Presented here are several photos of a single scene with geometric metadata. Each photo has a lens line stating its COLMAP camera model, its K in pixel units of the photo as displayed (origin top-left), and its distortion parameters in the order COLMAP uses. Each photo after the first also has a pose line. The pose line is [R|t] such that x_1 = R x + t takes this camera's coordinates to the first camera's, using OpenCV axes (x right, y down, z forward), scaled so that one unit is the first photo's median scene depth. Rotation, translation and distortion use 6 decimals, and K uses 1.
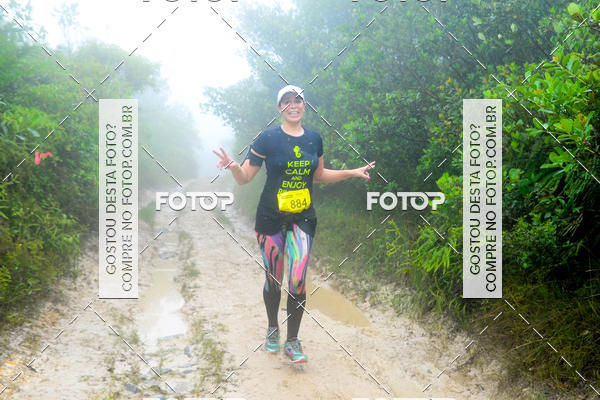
lens RADIAL K [[846.8, 0, 310.7], [0, 846.8, 209.4], [0, 0, 1]] dist [0.037383, 0.212621]
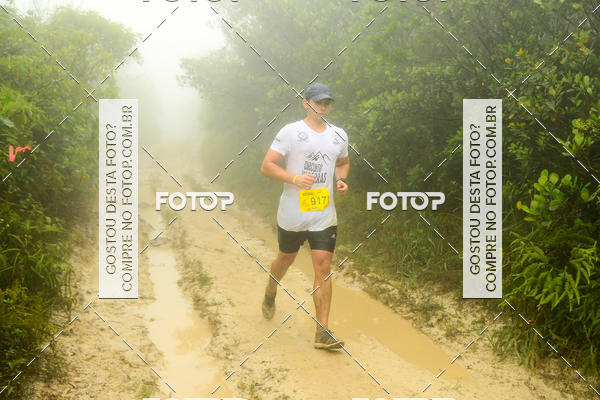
lens RADIAL K [[718.3, 0, 309.5], [0, 718.3, 210.7], [0, 0, 1]] dist [-0.006499, 0.212073]
pose [[0.996547, -0.015632, 0.081544, -0.124868], [0.010178, 0.997710, 0.066868, -0.057302], [-0.082403, -0.065807, 0.994424, 0.380030]]
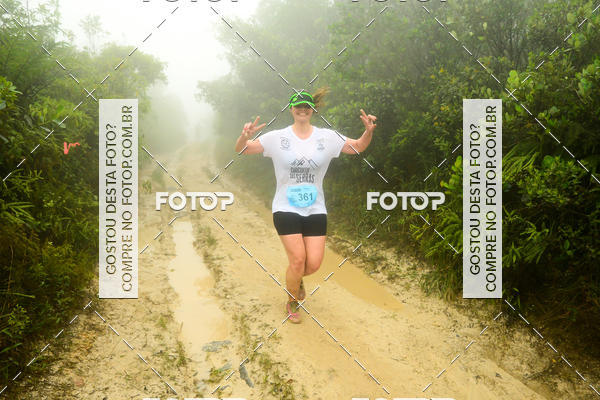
lens RADIAL K [[519.7, 0, 305.9], [0, 519.7, 209.7], [0, 0, 1]] dist [-0.091177, 0.146217]
pose [[0.994712, -0.028940, 0.098543, -0.108760], [0.019144, 0.994909, 0.098939, -0.048076], [-0.100905, -0.096529, 0.990202, 0.400030]]
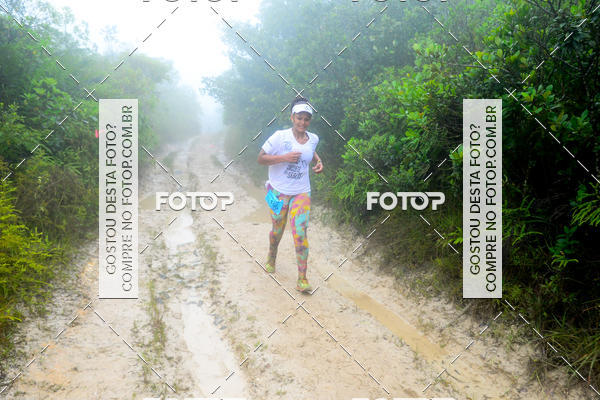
lens RADIAL K [[554.1, 0, 306.7], [0, 554.1, 209.3], [0, 0, 1]] dist [-0.075857, 0.153875]
pose [[0.998291, -0.029504, 0.050452, 0.016798], [0.024022, 0.994076, 0.106001, -0.022220], [-0.053281, -0.104608, 0.993085, -0.062541]]
